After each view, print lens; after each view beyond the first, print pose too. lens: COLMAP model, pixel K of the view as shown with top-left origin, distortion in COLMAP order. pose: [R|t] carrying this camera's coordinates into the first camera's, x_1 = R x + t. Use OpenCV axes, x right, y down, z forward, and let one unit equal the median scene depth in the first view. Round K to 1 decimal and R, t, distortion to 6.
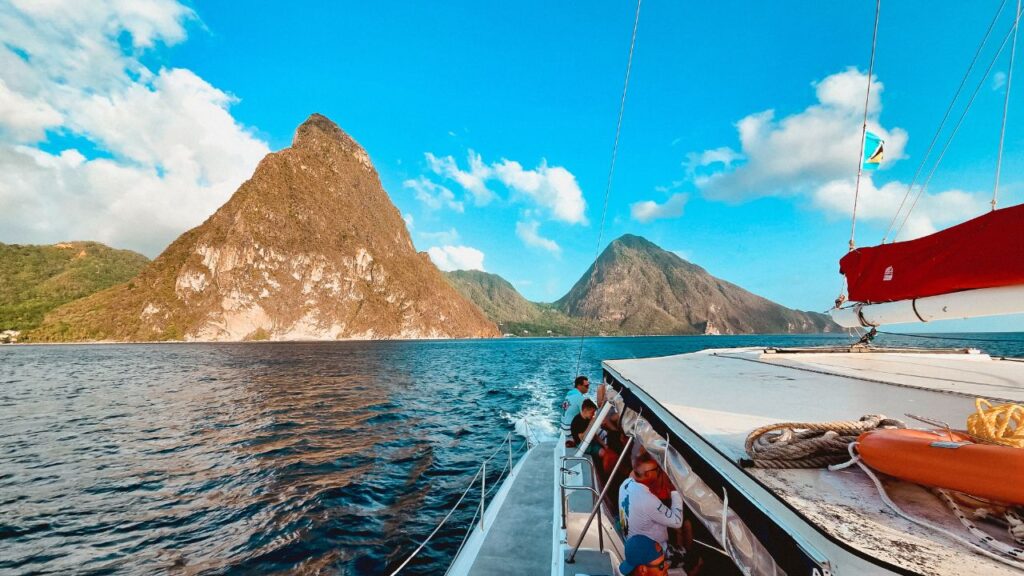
lens RADIAL K [[409.5, 0, 512.0], [0, 409.5, 290.2], [0, 0, 1]] dist [-0.002120, -0.000067]
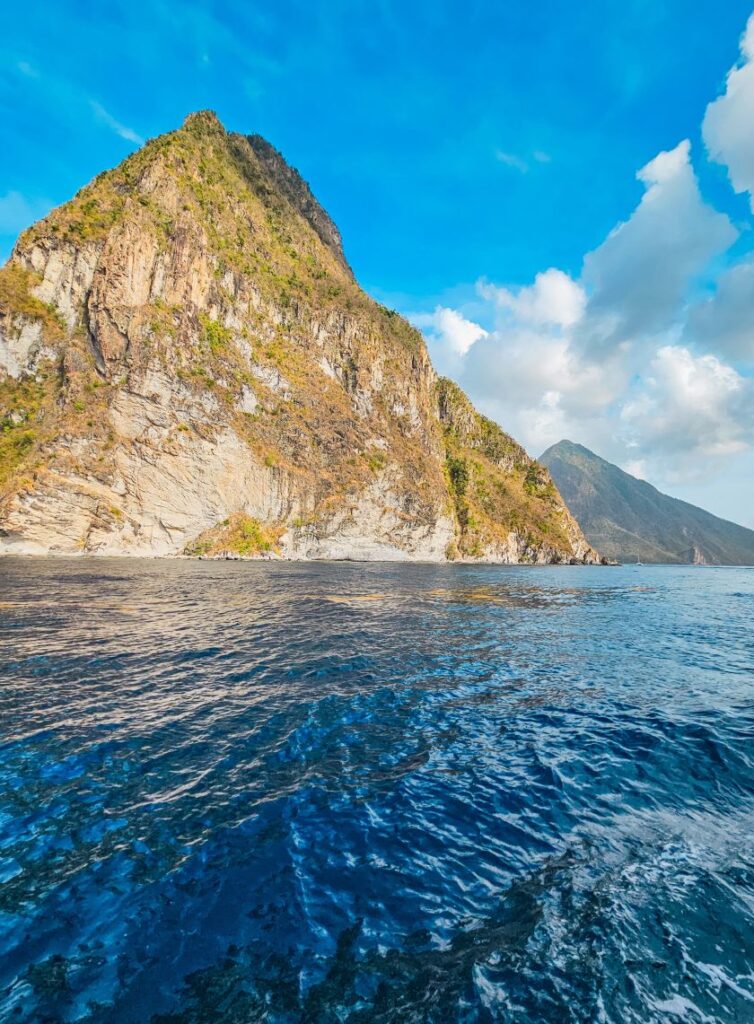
lens RADIAL K [[411.1, 0, 380.5], [0, 411.1, 511.1], [0, 0, 1]] dist [0.003437, 0.000155]
pose [[0.997346, 0.038576, 0.061753, -0.506797], [-0.038709, 0.999250, 0.000959, 0.081830], [-0.061670, -0.003347, 0.998091, 0.669246]]
